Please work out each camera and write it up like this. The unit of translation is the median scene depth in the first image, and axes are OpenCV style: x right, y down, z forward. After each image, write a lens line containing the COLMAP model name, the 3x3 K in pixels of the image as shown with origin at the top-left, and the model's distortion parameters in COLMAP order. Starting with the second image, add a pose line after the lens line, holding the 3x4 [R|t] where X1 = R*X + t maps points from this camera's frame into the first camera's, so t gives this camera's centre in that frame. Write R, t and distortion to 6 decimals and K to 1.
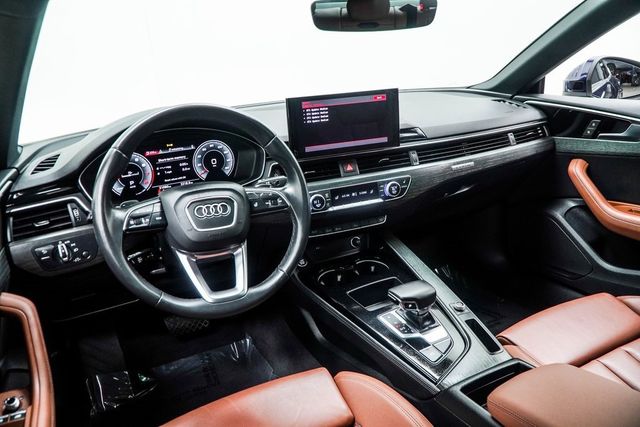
lens RADIAL K [[513.4, 0, 320.0], [0, 513.4, 213.5], [0, 0, 1]] dist [0.000686, -0.007791]
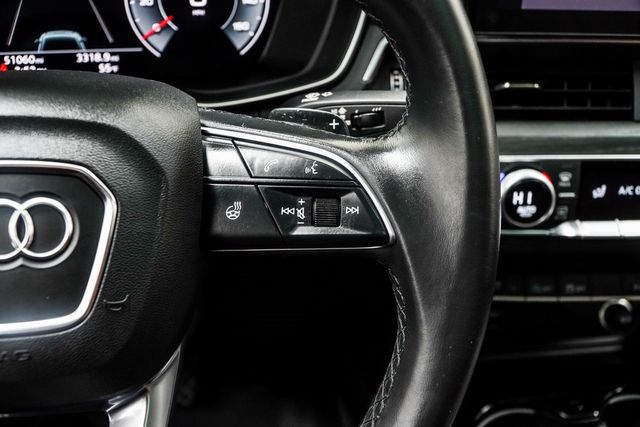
lens RADIAL K [[816.5, 0, 320.0], [0, 816.5, 213.5], [0, 0, 1]] dist [-0.021456, -0.046977]
pose [[0.952187, 0.200341, -0.230661, -0.007764], [-0.168564, 0.974169, 0.150268, -0.063588], [0.254807, -0.104202, 0.961361, 0.566619]]
